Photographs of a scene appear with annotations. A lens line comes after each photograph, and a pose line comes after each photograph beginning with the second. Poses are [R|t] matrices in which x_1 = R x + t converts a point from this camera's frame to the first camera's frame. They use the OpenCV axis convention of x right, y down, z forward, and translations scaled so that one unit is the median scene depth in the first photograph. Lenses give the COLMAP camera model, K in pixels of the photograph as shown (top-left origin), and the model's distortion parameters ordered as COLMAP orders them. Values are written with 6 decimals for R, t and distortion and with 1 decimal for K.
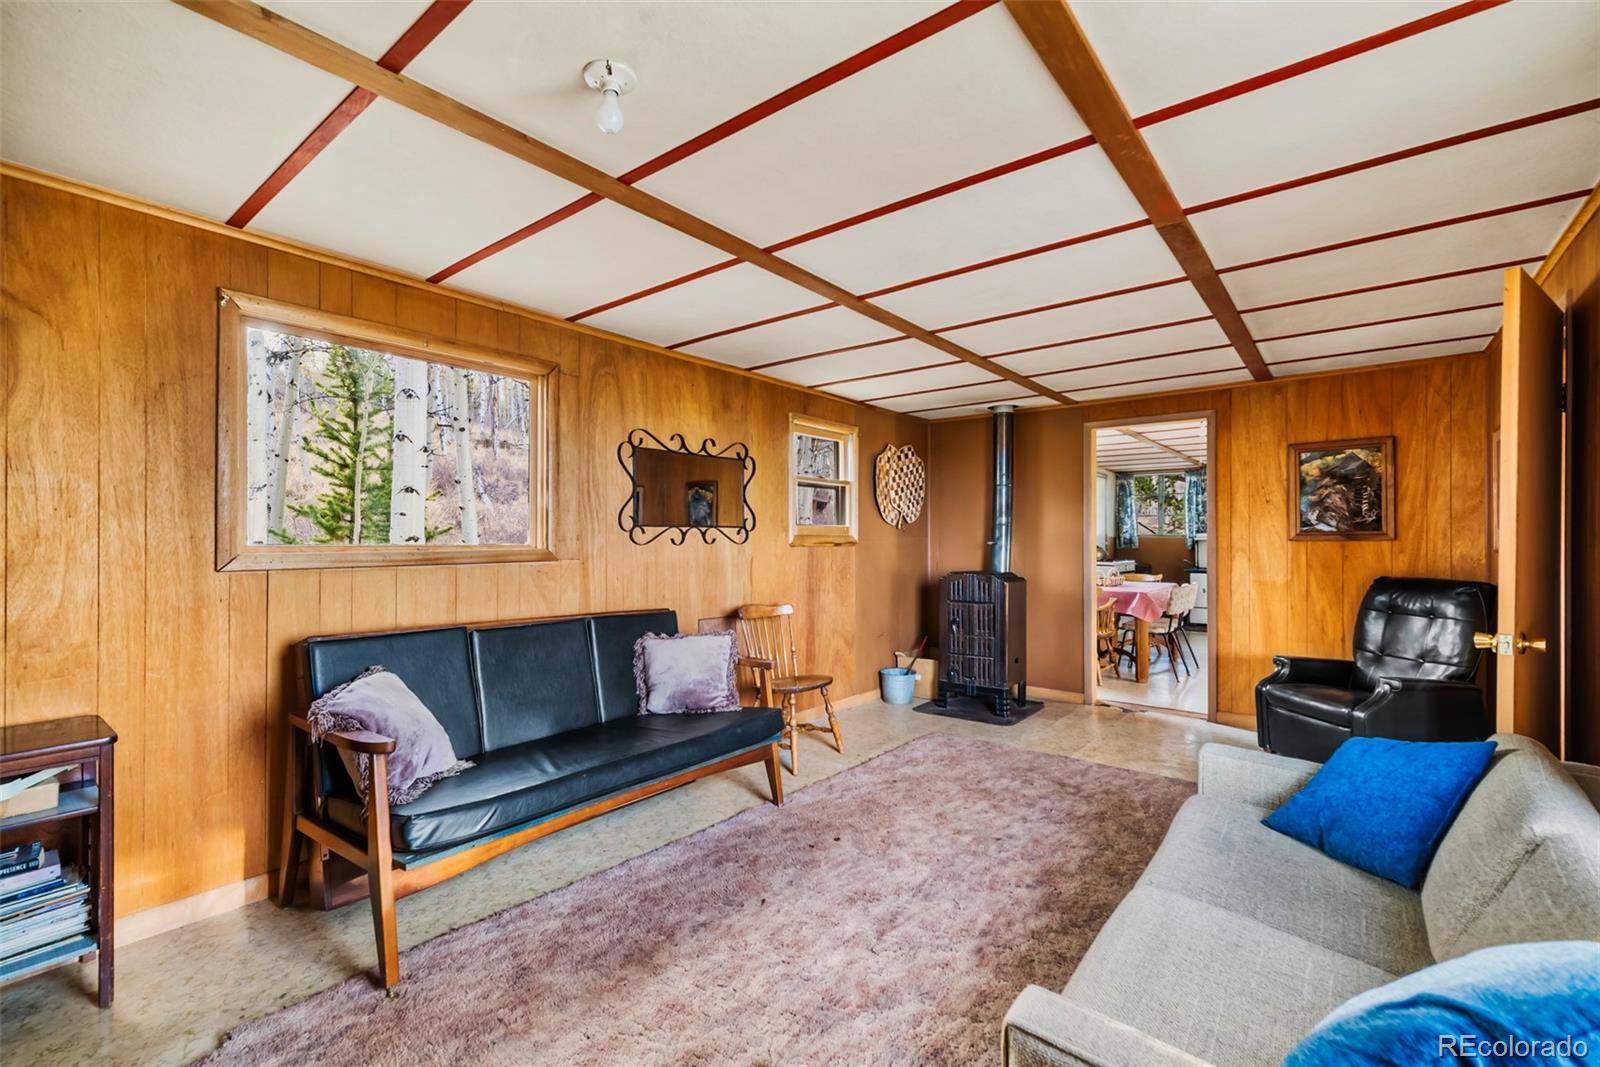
lens RADIAL K [[716.8, 0, 805.0], [0, 716.8, 538.7], [0, 0, 1]] dist [0.015238, -0.000095]
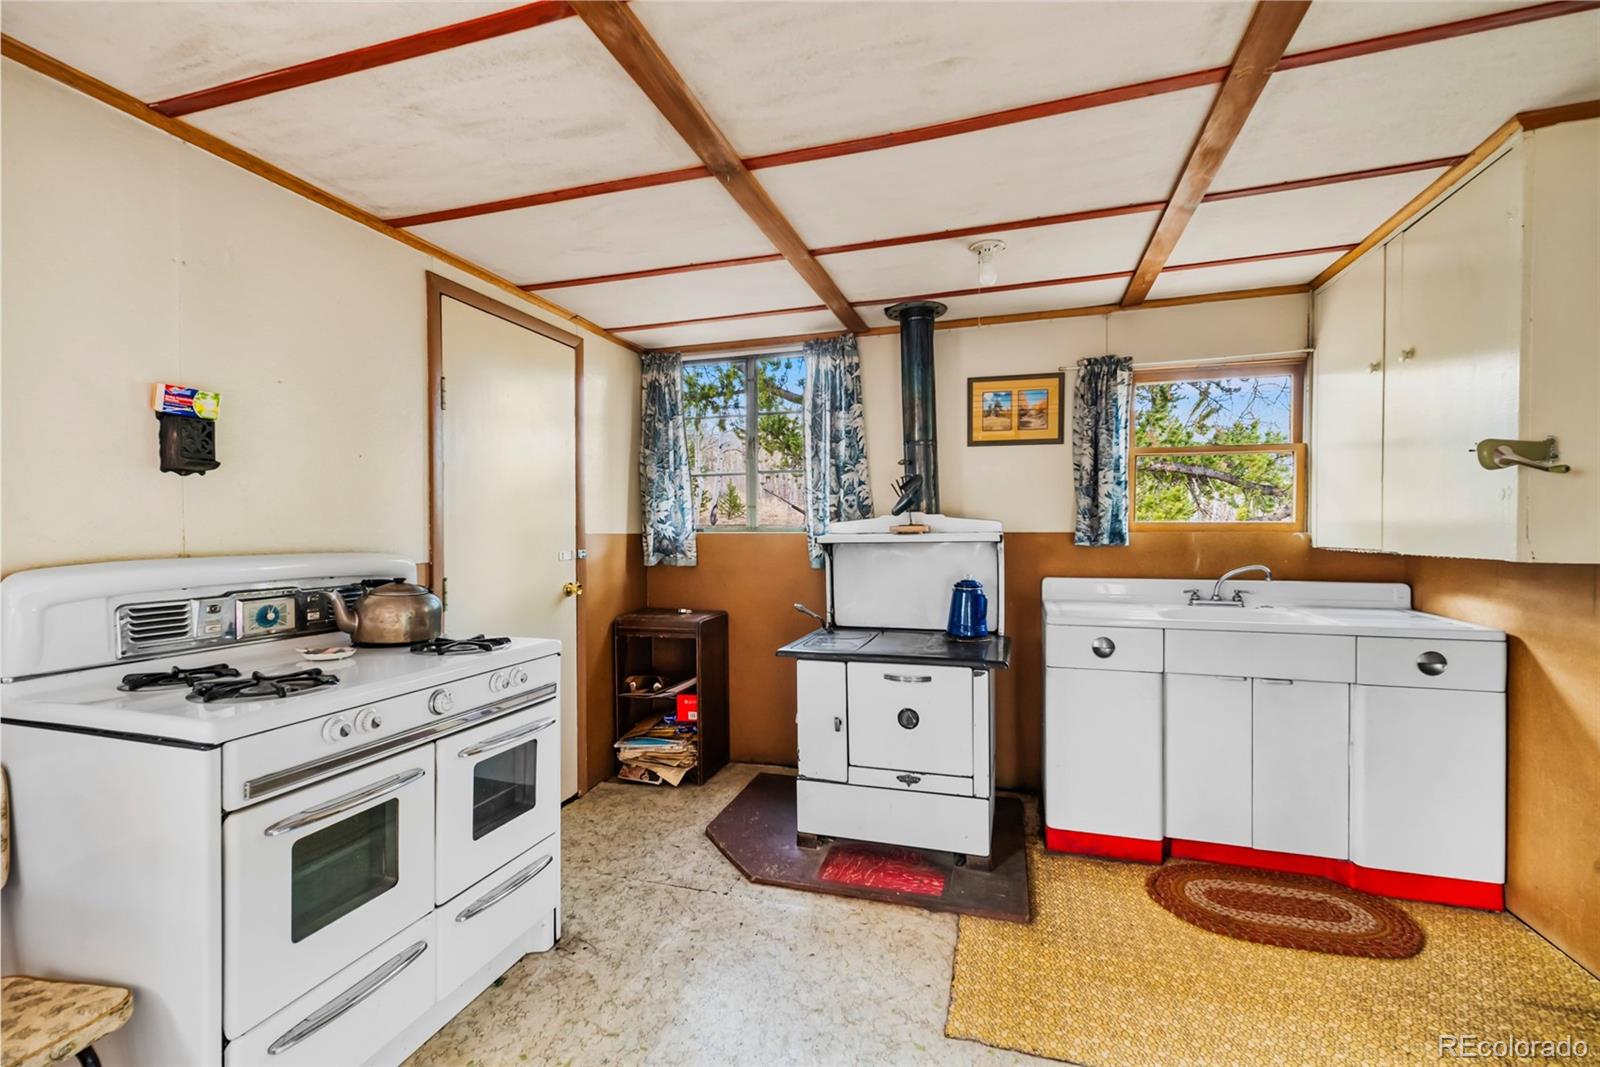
lens RADIAL K [[689.8, 0, 803.8], [0, 689.8, 536.6], [0, 0, 1]] dist [0.009086, 0.000974]
pose [[0.934580, -0.009456, 0.355629, 0.963436], [0.006868, 0.999940, 0.008541, -0.007407], [-0.355688, -0.005540, 0.934588, 1.623326]]
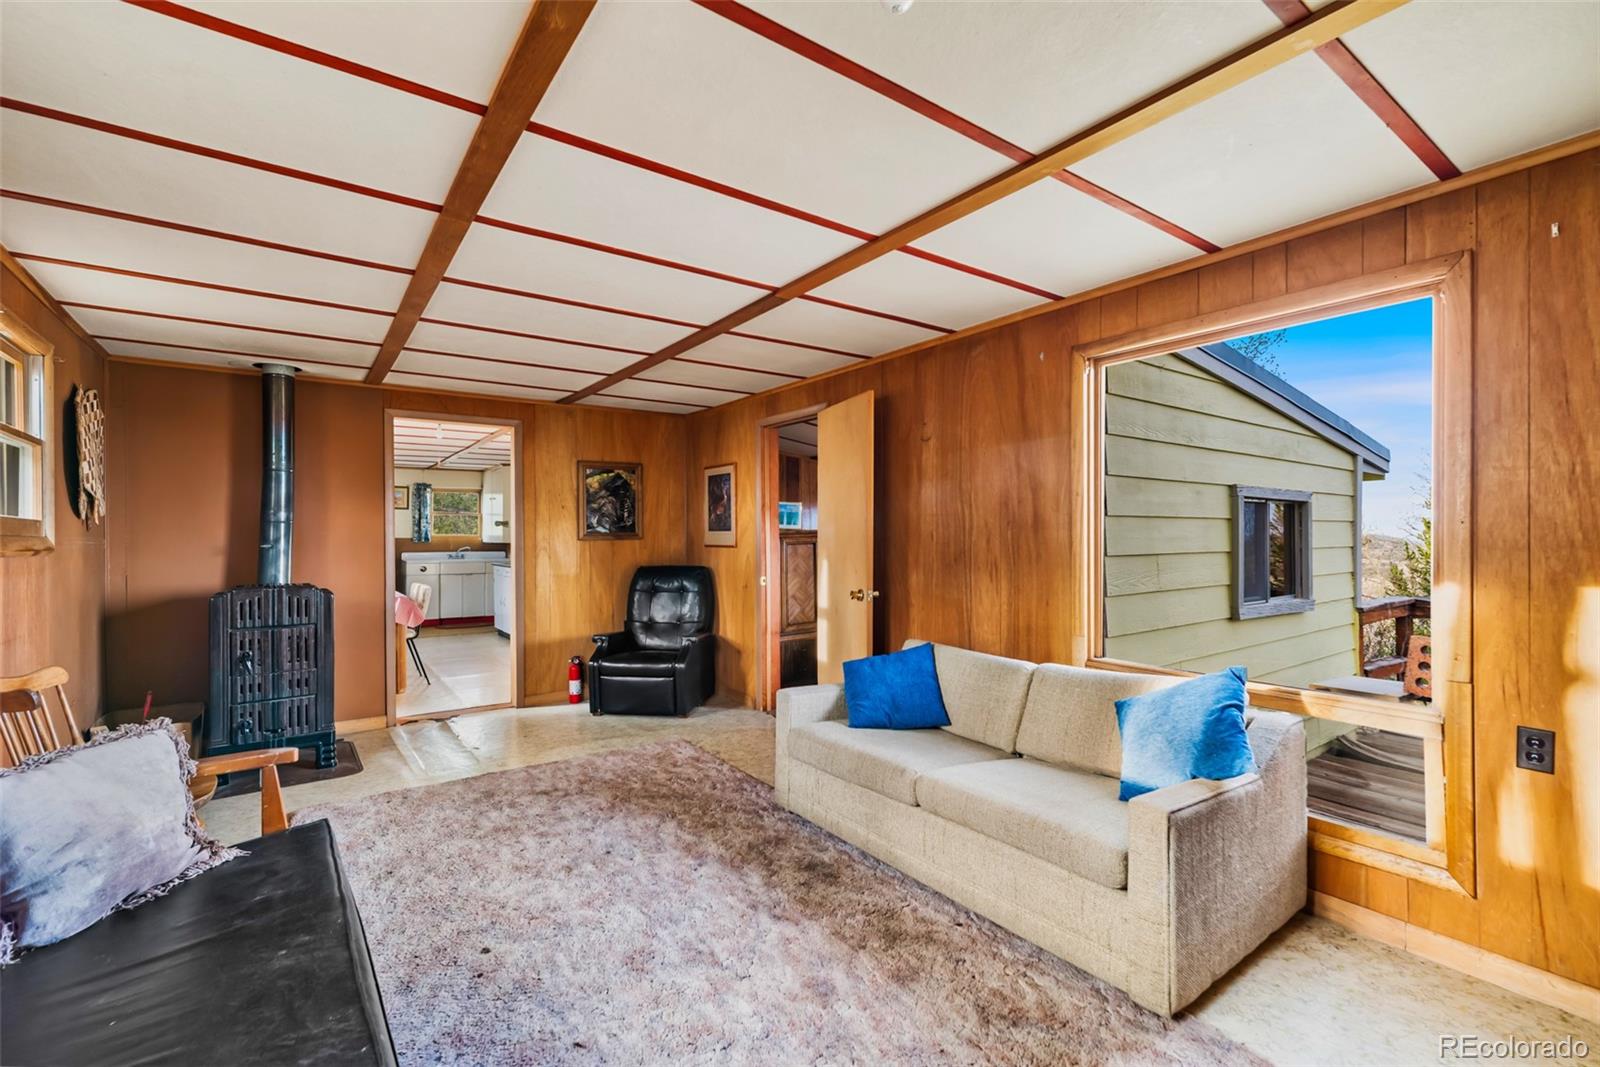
lens RADIAL K [[697.6, 0, 816.4], [0, 697.6, 536.8], [0, 0, 1]] dist [0.013276, 0.000288]
pose [[0.262190, -0.001408, 0.965015, -0.375651], [0.005059, 0.999987, 0.000085, -0.001138], [-0.965003, 0.004860, 0.262194, 0.327058]]
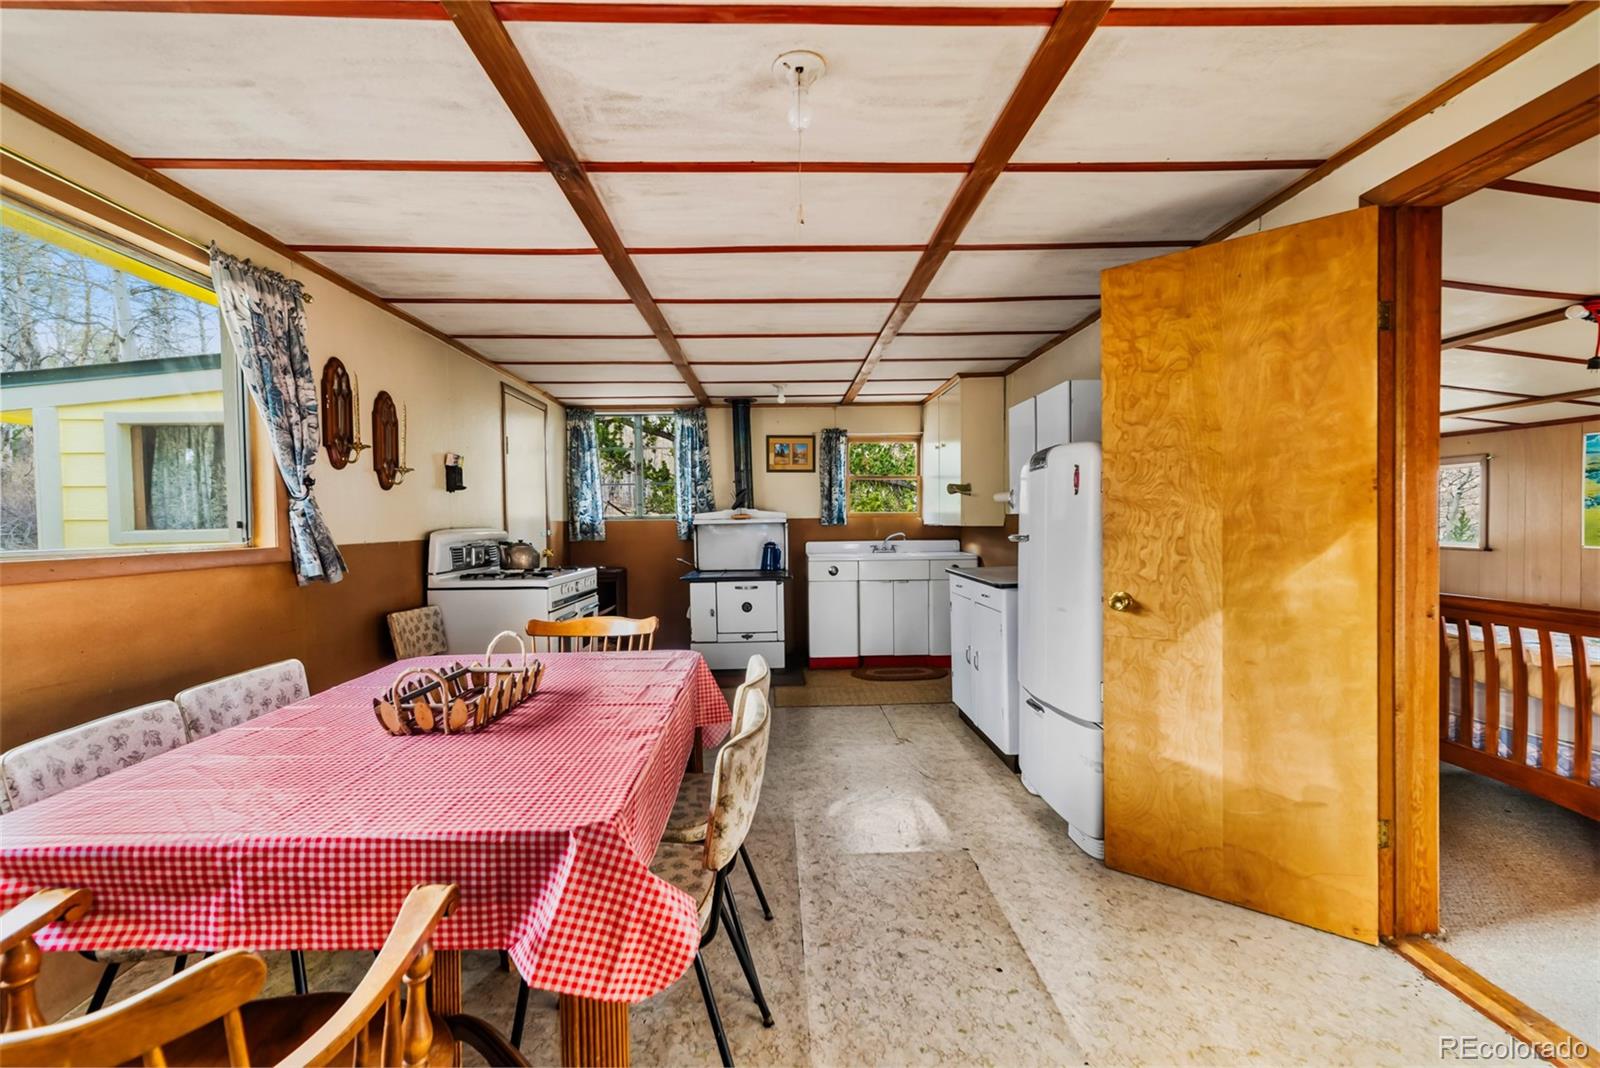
lens RADIAL K [[689.8, 0, 803.8], [0, 689.8, 537.1], [0, 0, 1]] dist [0.009086, 0.000974]
pose [[0.761143, -0.025526, 0.648081, 0.550842], [0.014340, 0.999643, 0.022532, 0.002261], [-0.648425, -0.007856, 0.761238, 1.155224]]
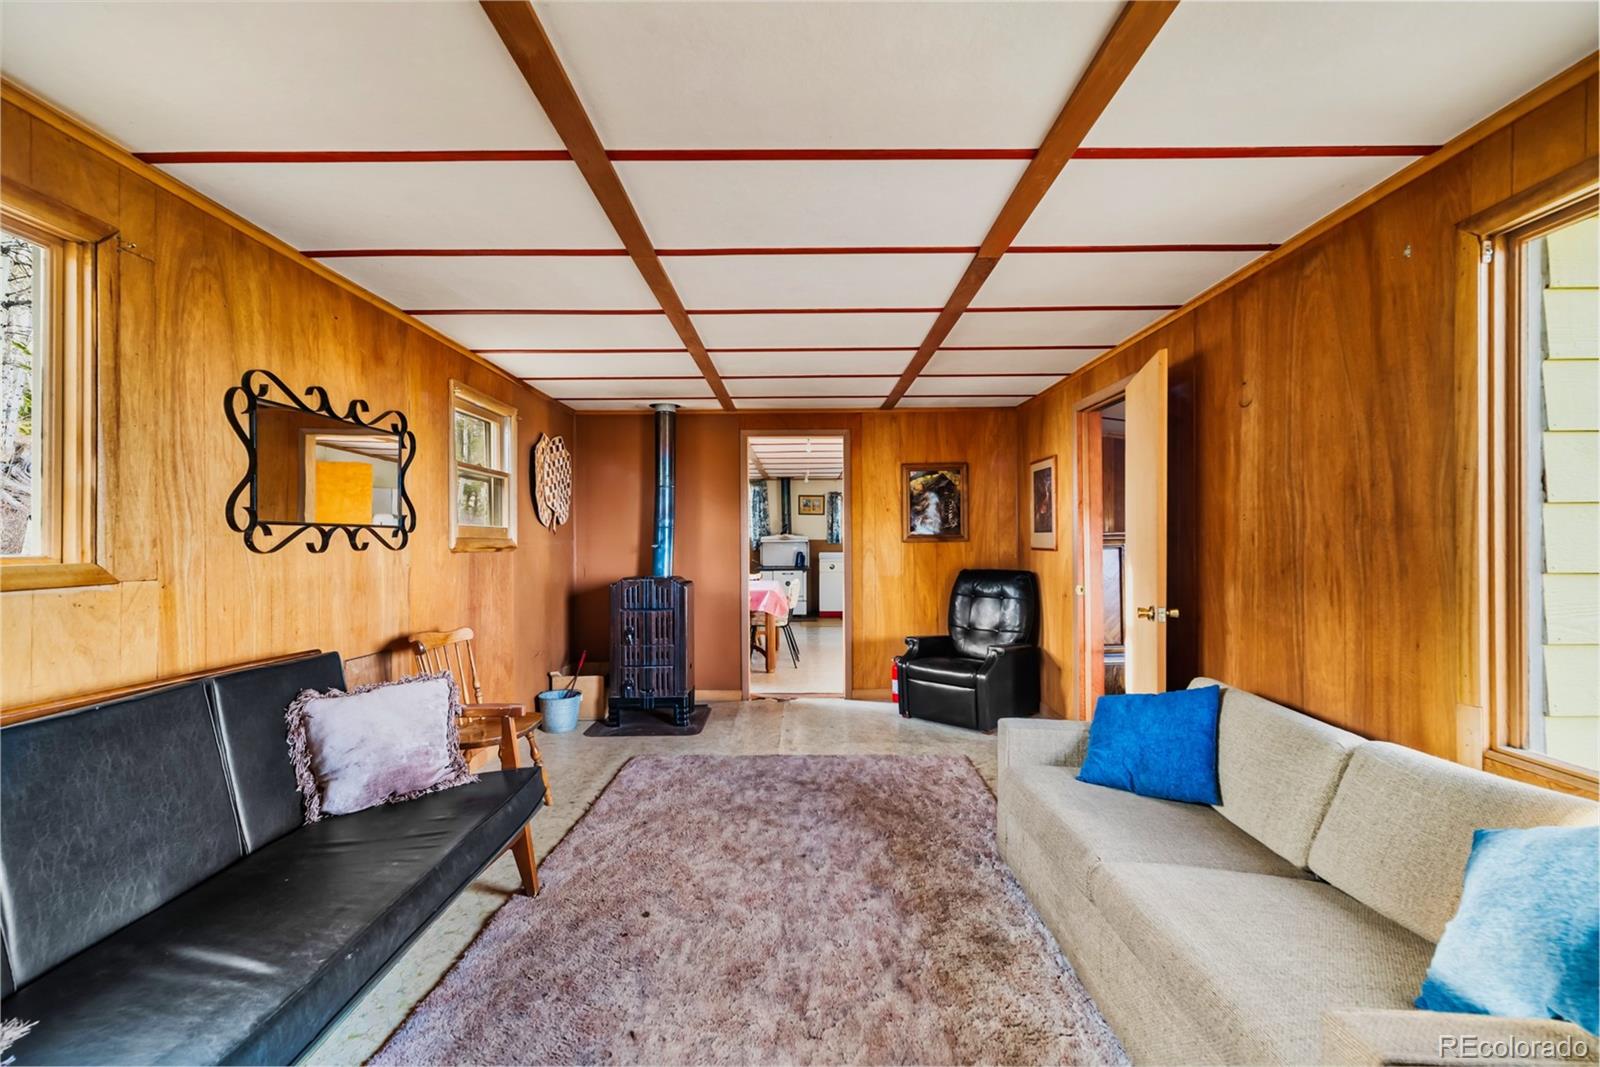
lens RADIAL K [[697.6, 0, 816.4], [0, 697.6, 536.8], [0, 0, 1]] dist [0.013276, 0.000288]
pose [[0.777056, 0.000161, 0.629431, -0.203412], [0.004273, 0.999976, -0.005532, -0.000435], [-0.629417, 0.006989, 0.777037, 0.178536]]
